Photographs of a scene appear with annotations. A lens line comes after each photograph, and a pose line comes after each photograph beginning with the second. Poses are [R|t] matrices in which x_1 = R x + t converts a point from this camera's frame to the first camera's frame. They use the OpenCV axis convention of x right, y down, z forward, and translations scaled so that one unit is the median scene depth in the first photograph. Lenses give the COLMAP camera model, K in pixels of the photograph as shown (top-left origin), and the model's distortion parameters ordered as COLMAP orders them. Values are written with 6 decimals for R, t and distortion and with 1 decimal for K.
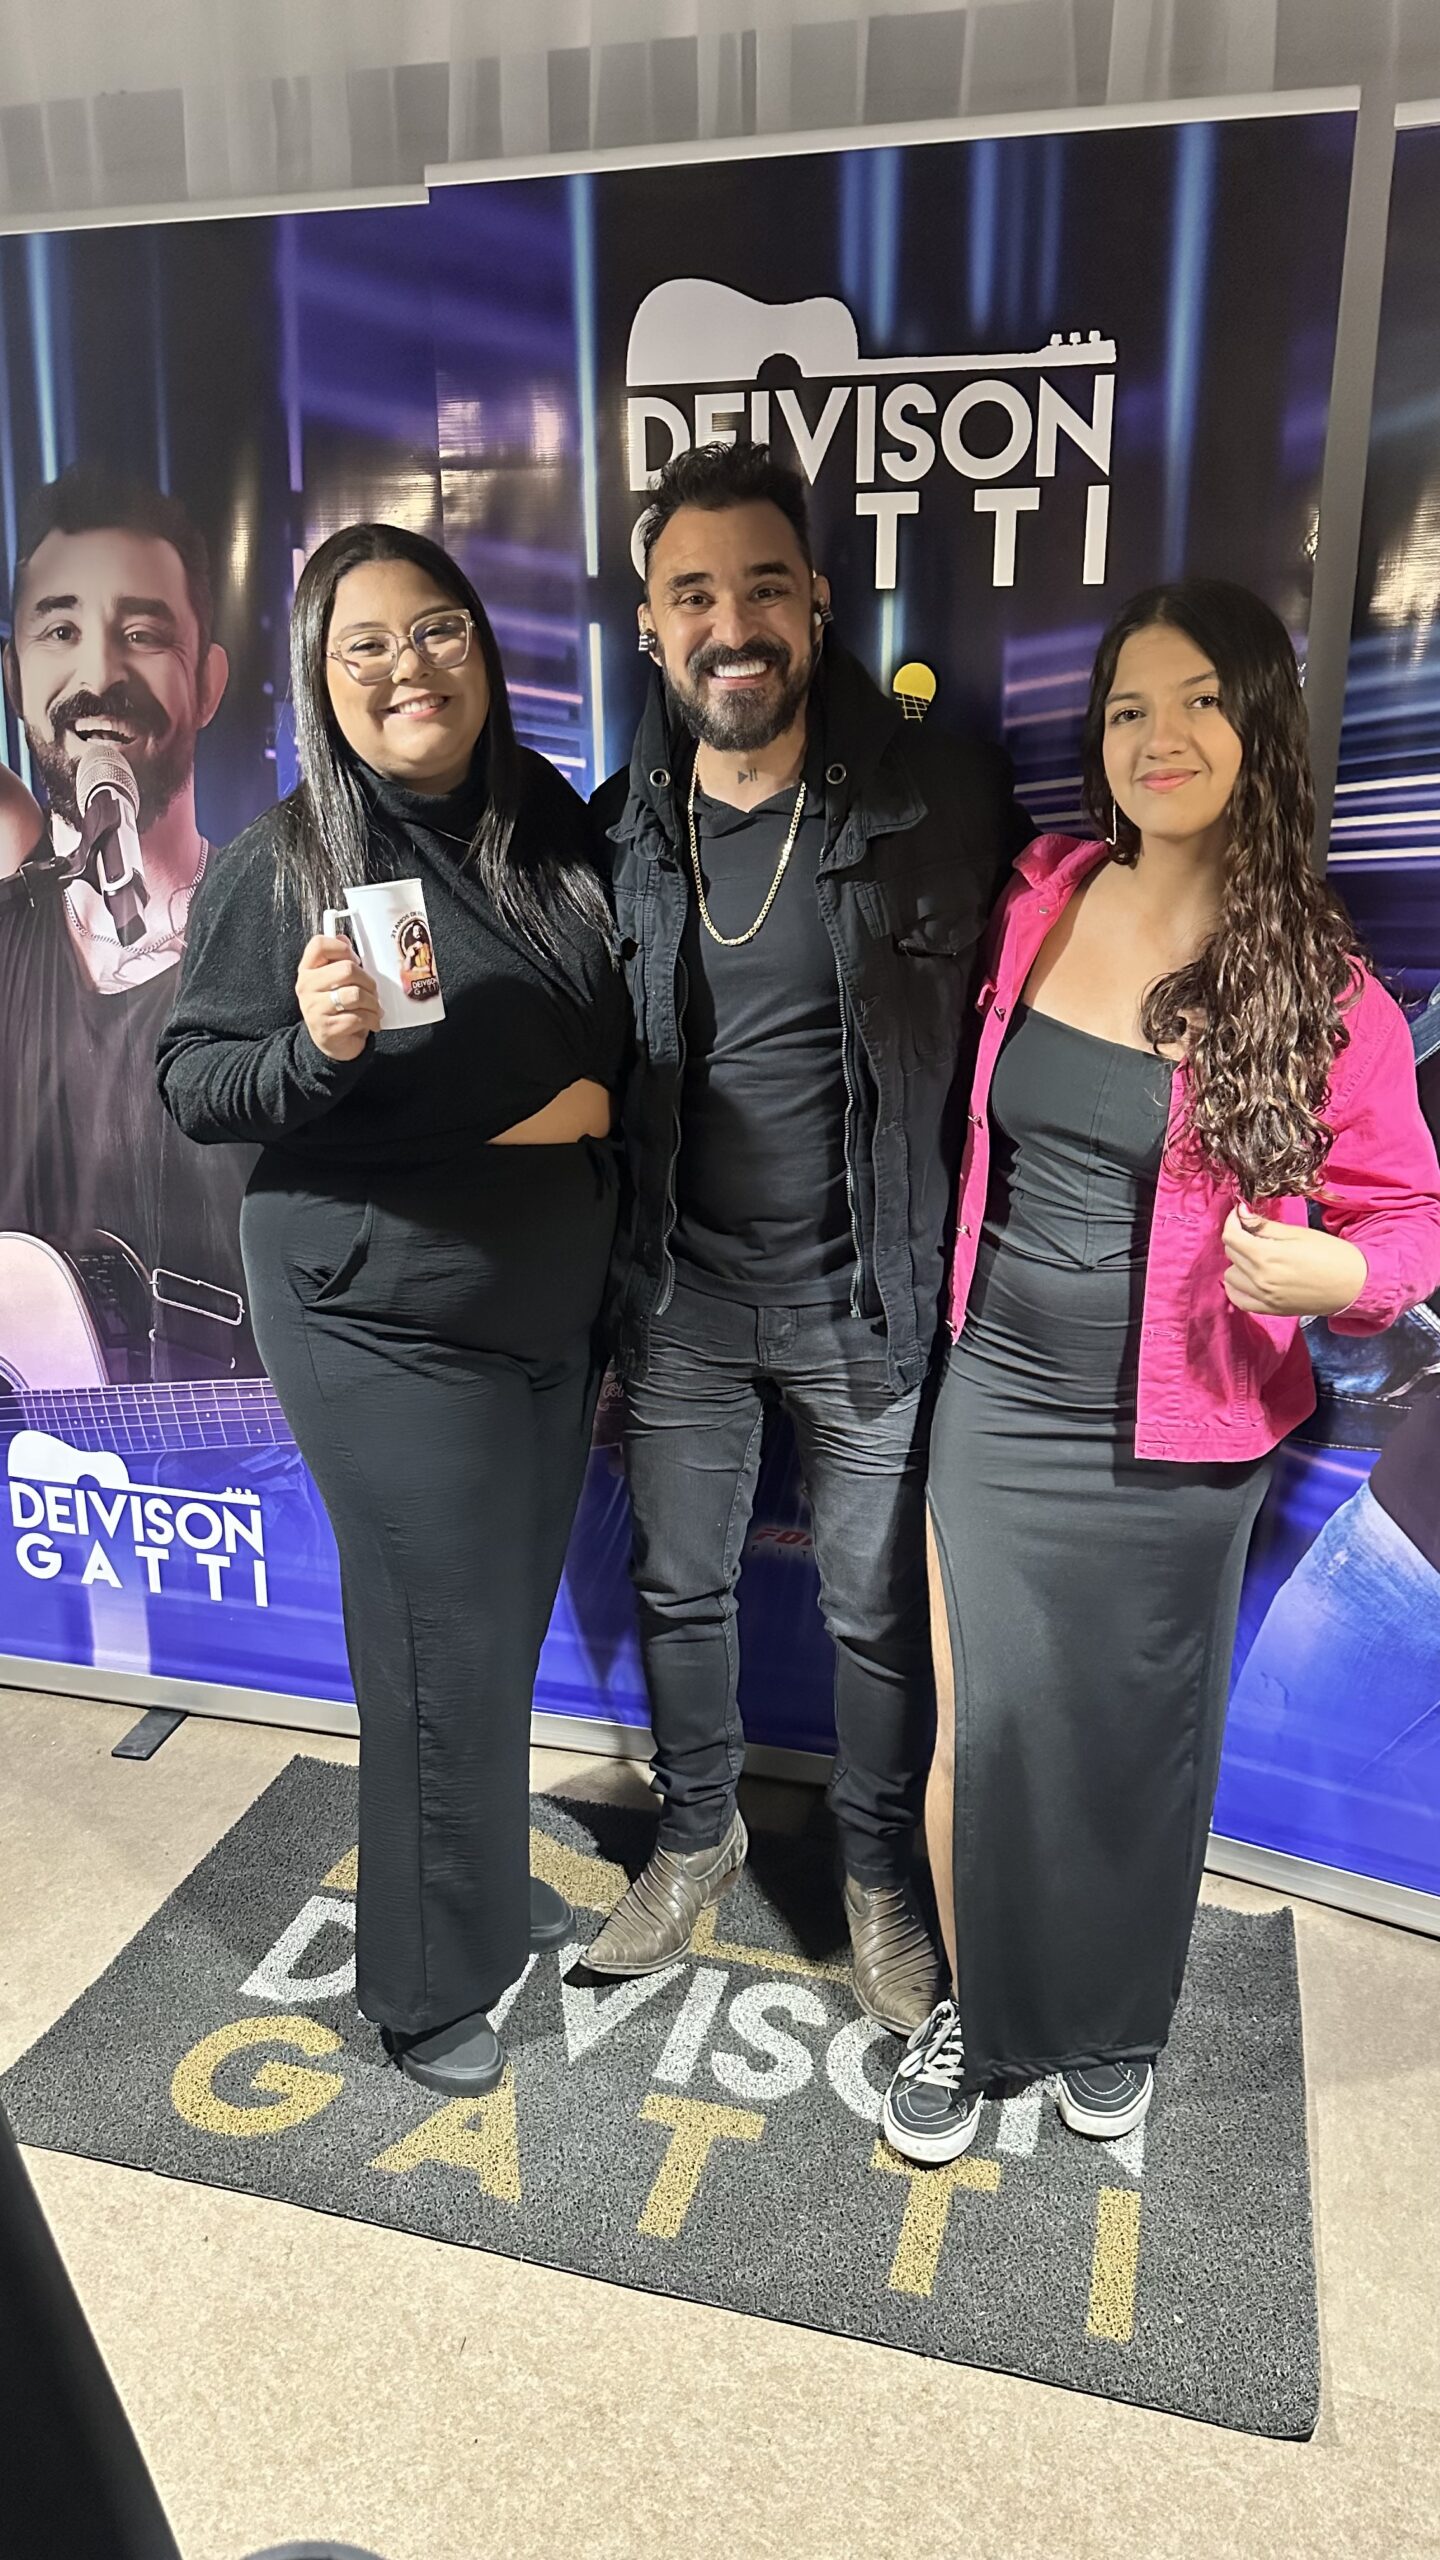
lens RADIAL K [[1858.2, 0, 720.5], [0, 1858.2, 1282.1], [0, 0, 1]] dist [0.012929, -0.033853]
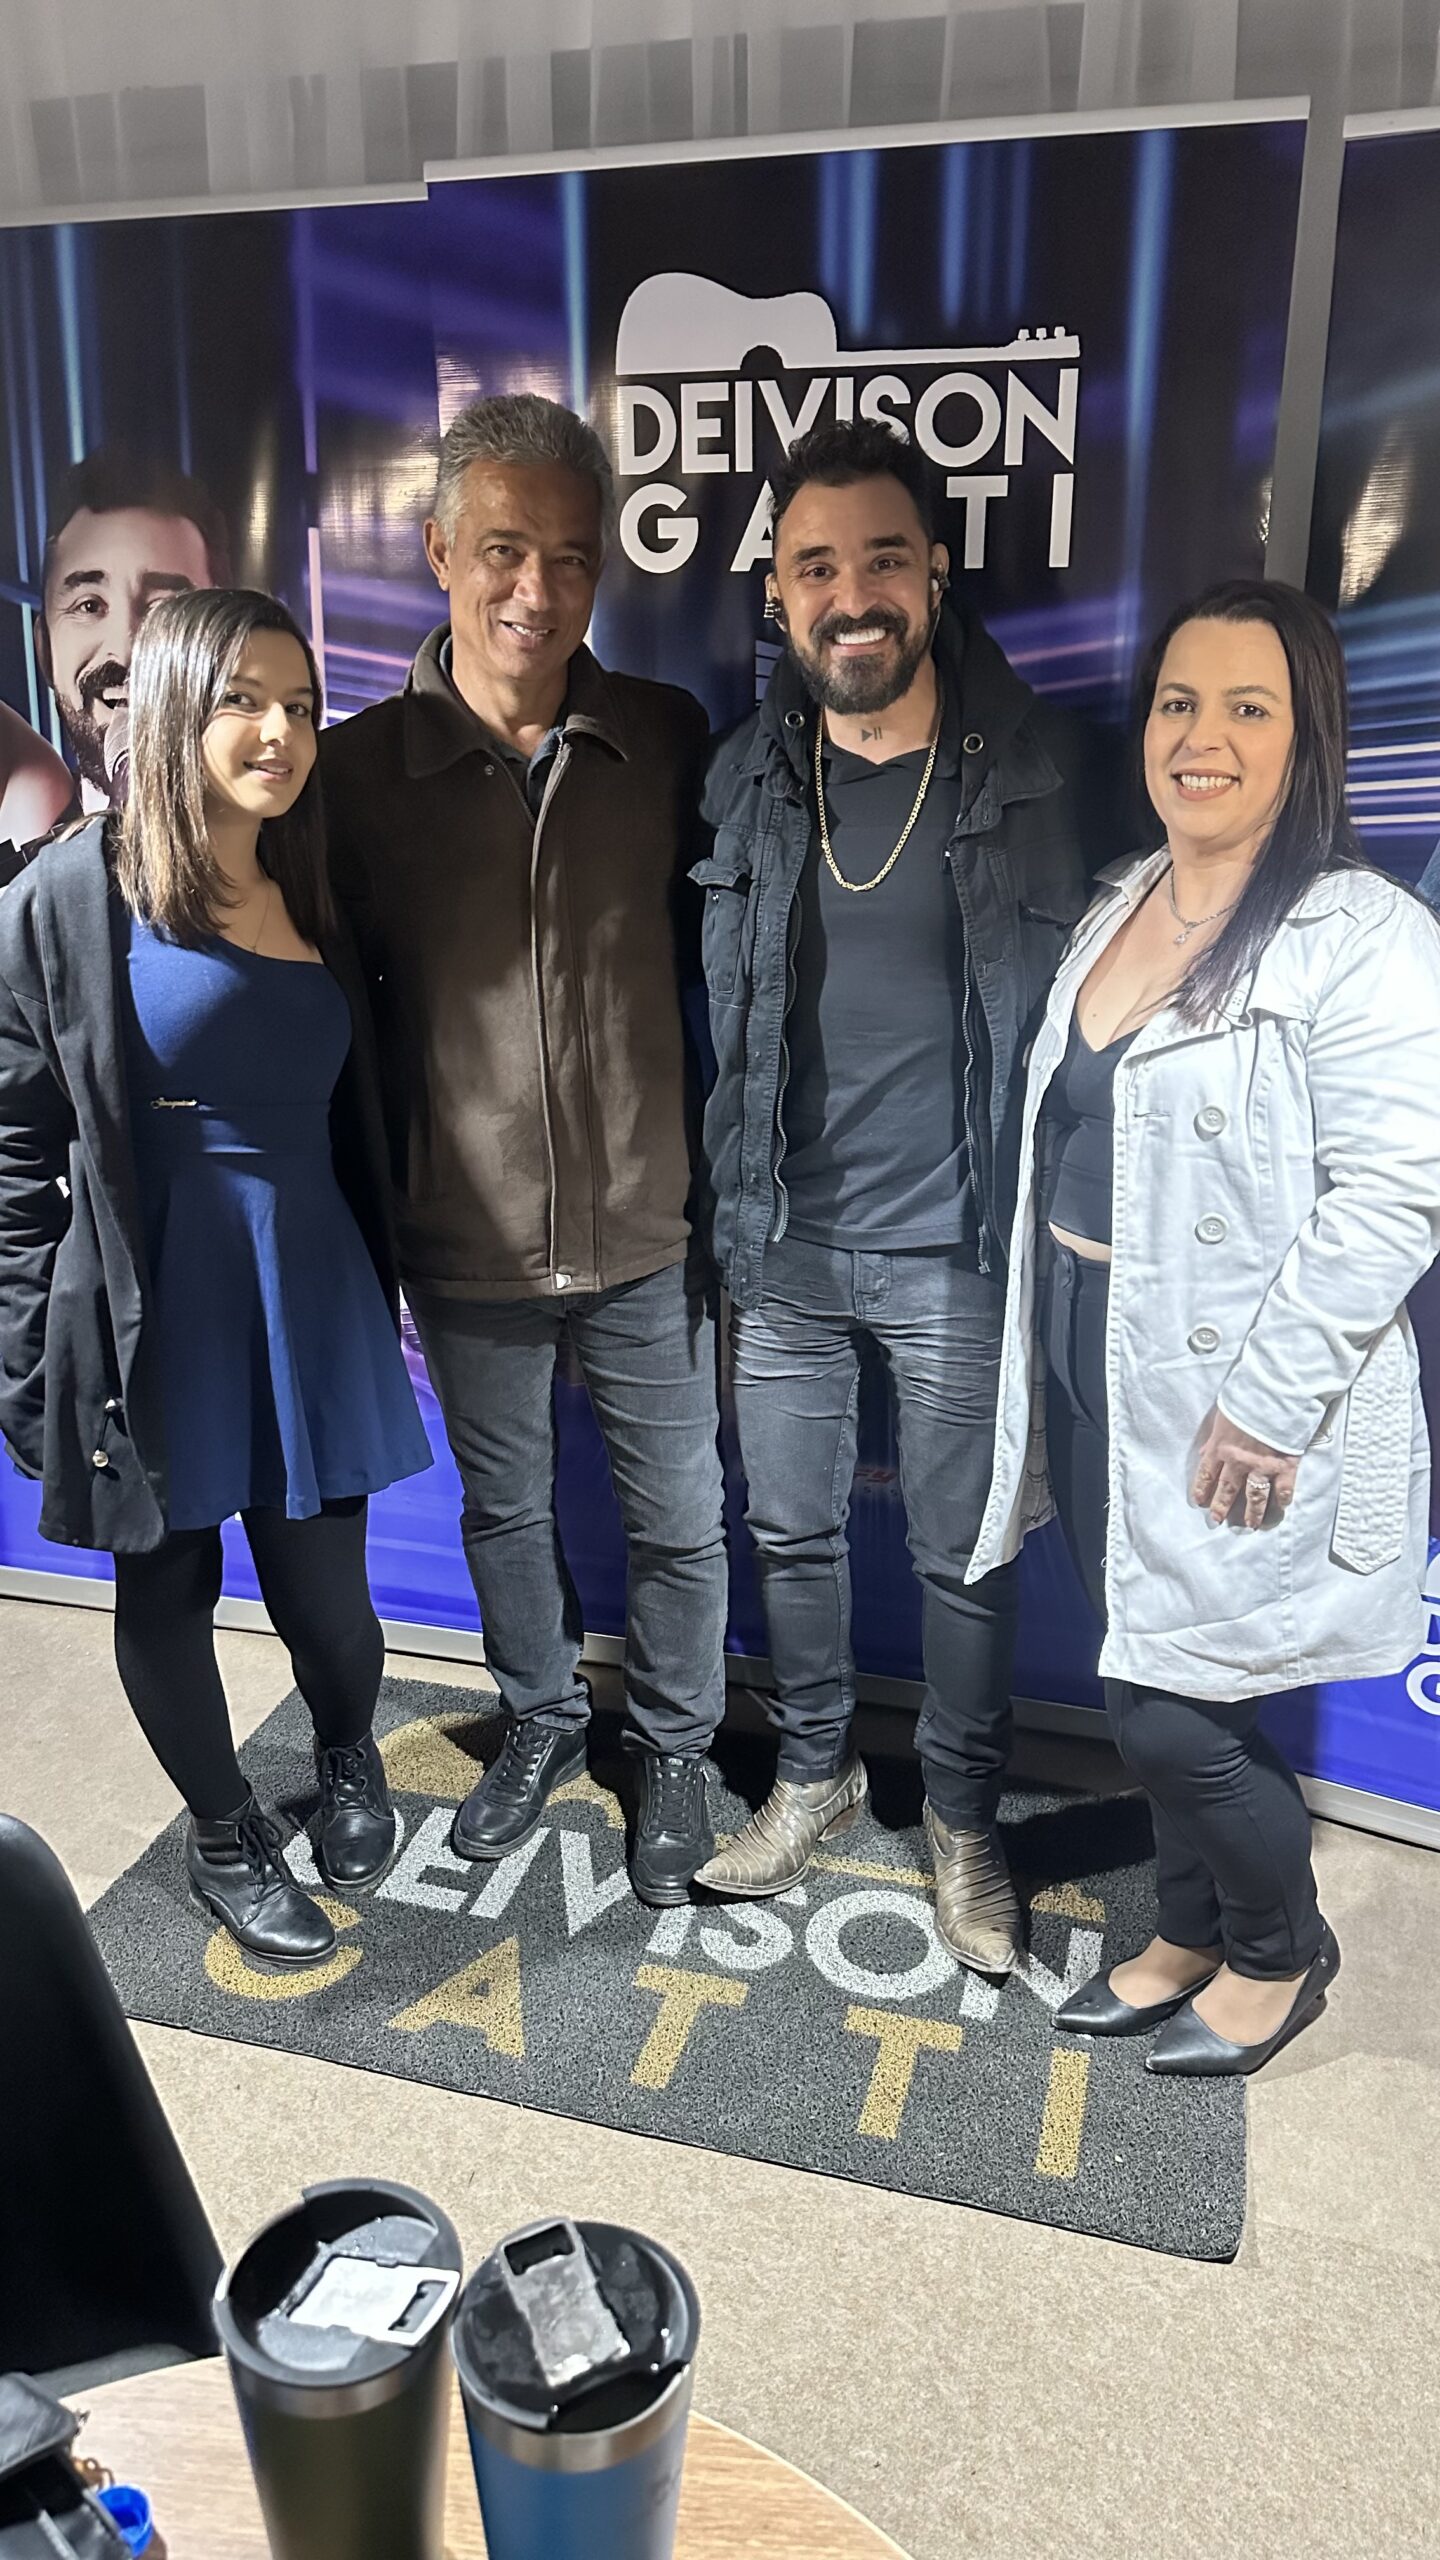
lens RADIAL K [[1858.2, 0, 716.2], [0, 1858.2, 1284.1], [0, 0, 1]] dist [0.012929, -0.033853]
pose [[0.999980, 0.001785, -0.006023, 0.011574], [-0.001601, 0.999537, 0.030395, 0.004338], [0.006075, -0.030385, 0.999520, -0.081508]]
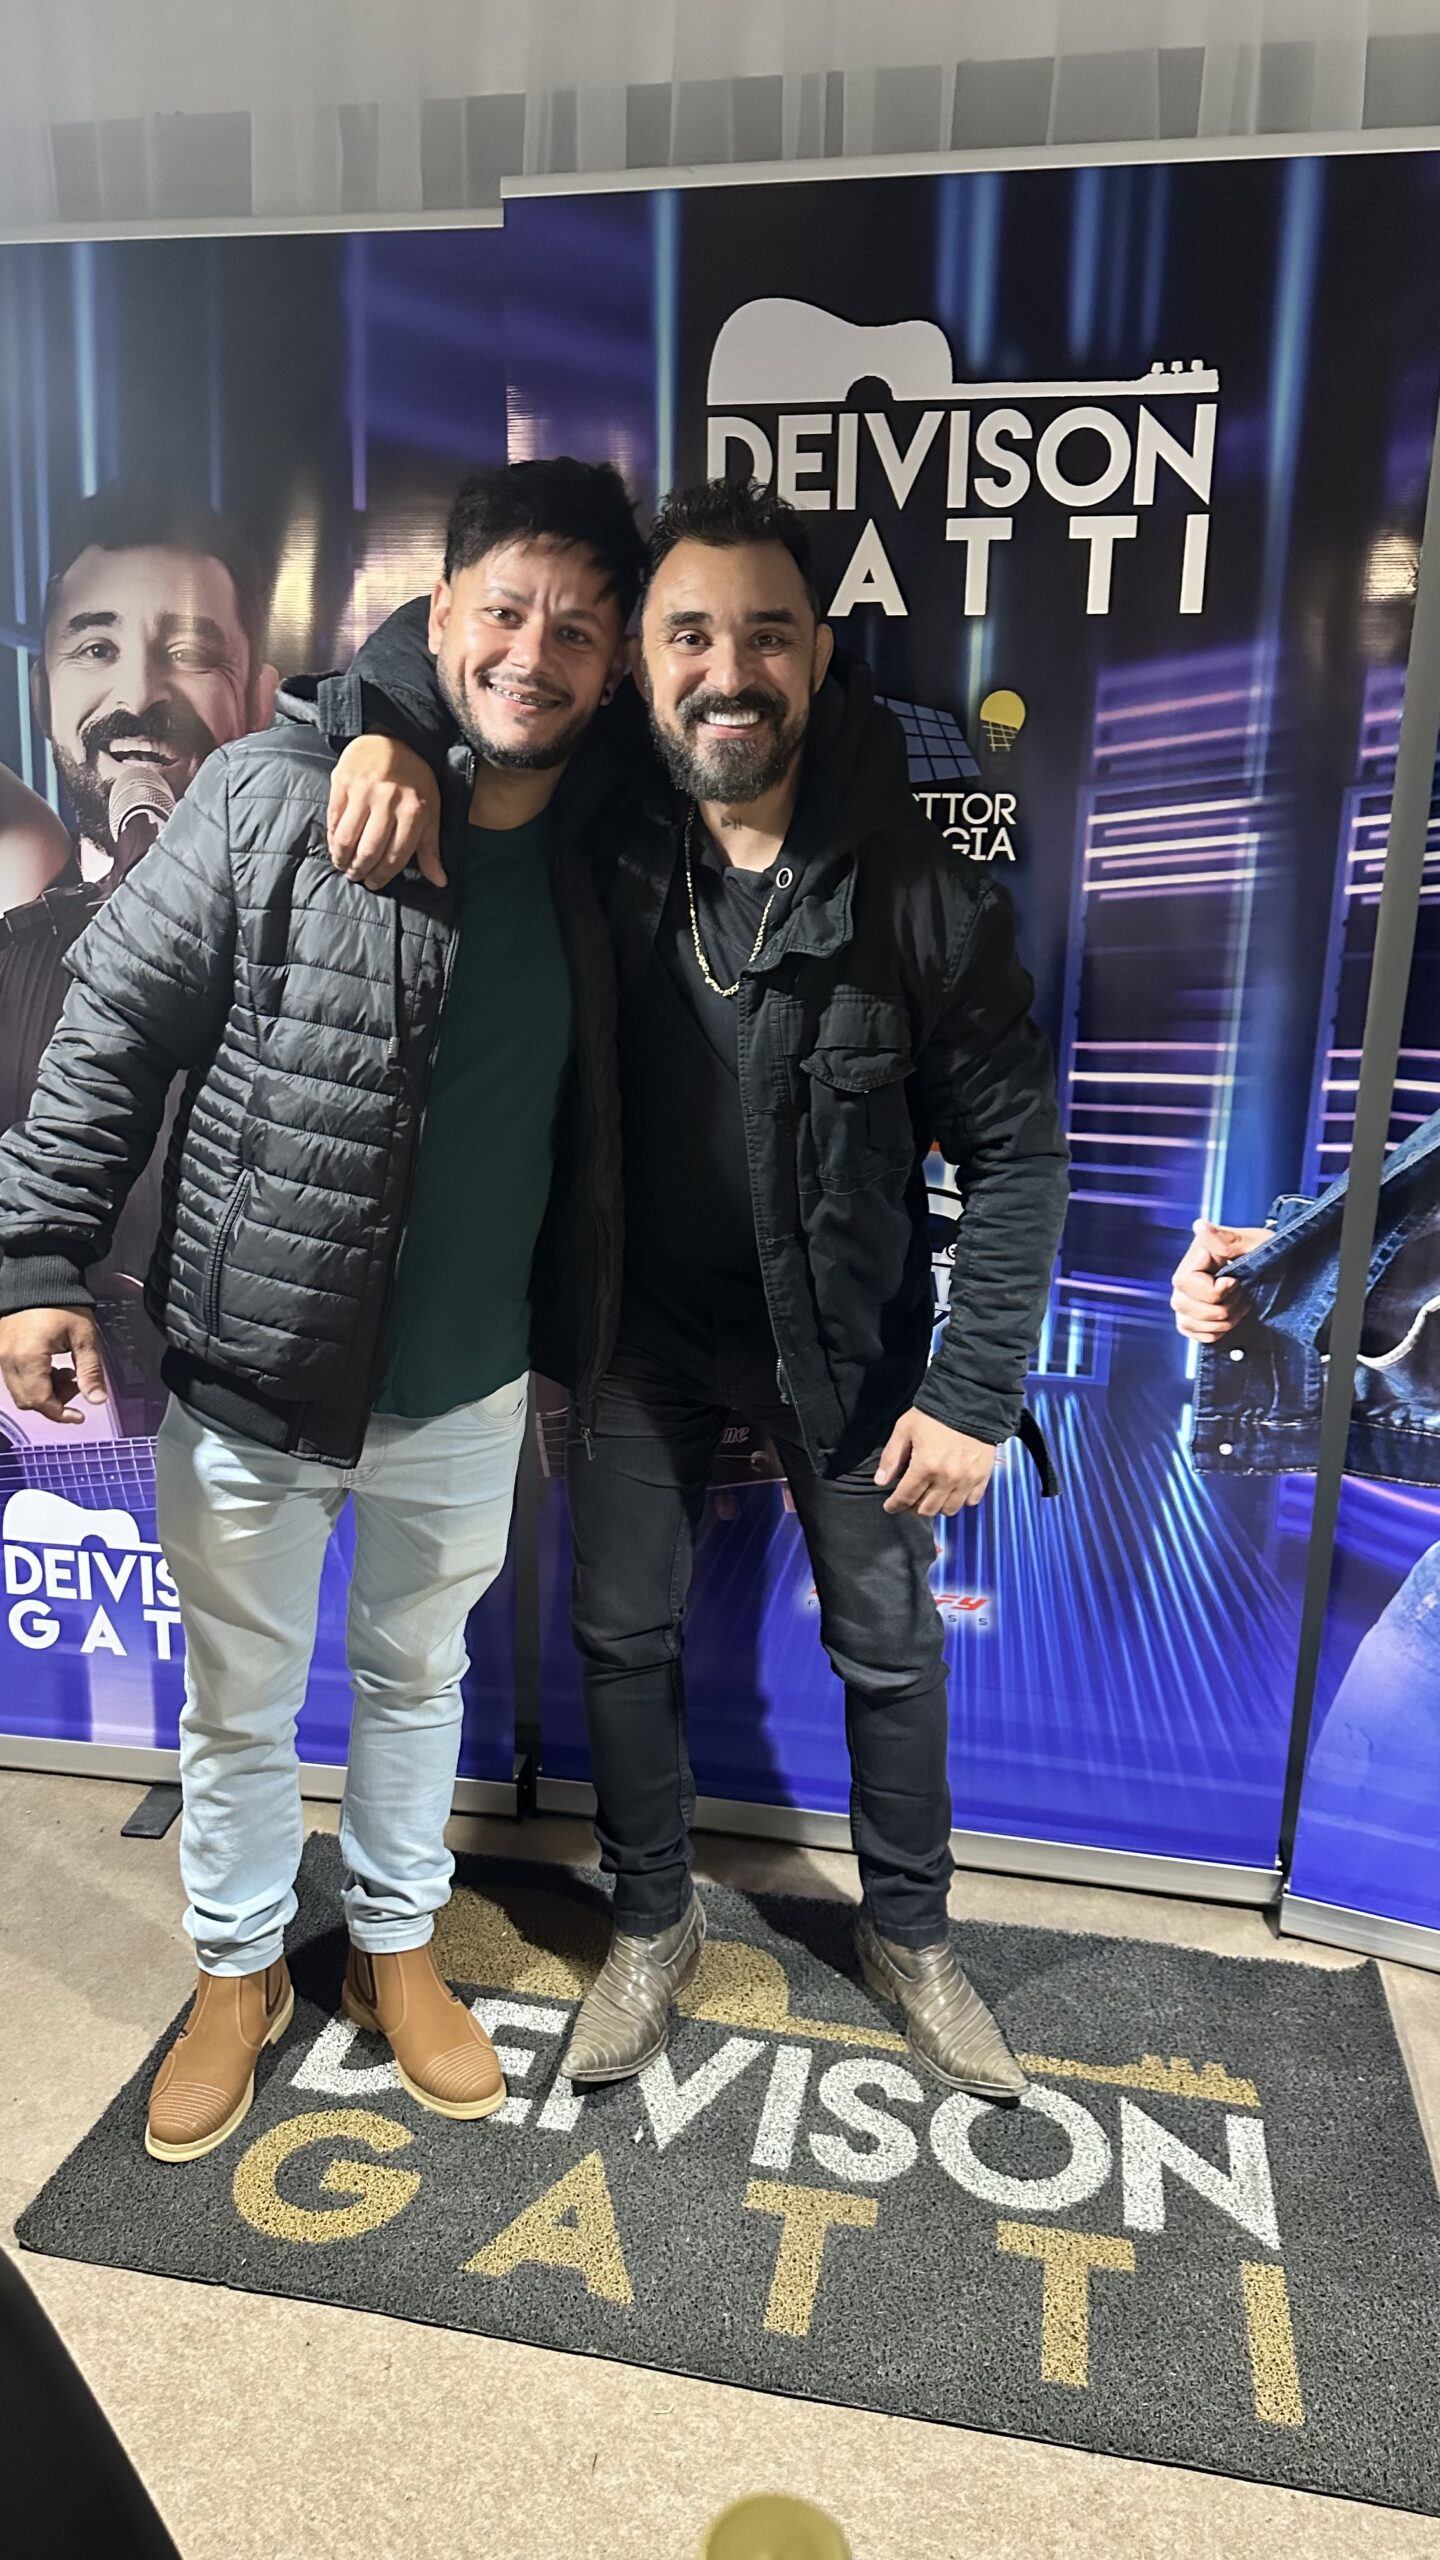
lens RADIAL K [[1858.2, 0, 704.1], [0, 1858.2, 1267.4], [0, 0, 1]] dist [0.012929, -0.033853]
pose [[0.998031, -0.001695, 0.062707, -0.124974], [0.004982, 0.998619, -0.052293, 0.026429], [-0.062532, 0.052503, 0.996661, 0.044594]]
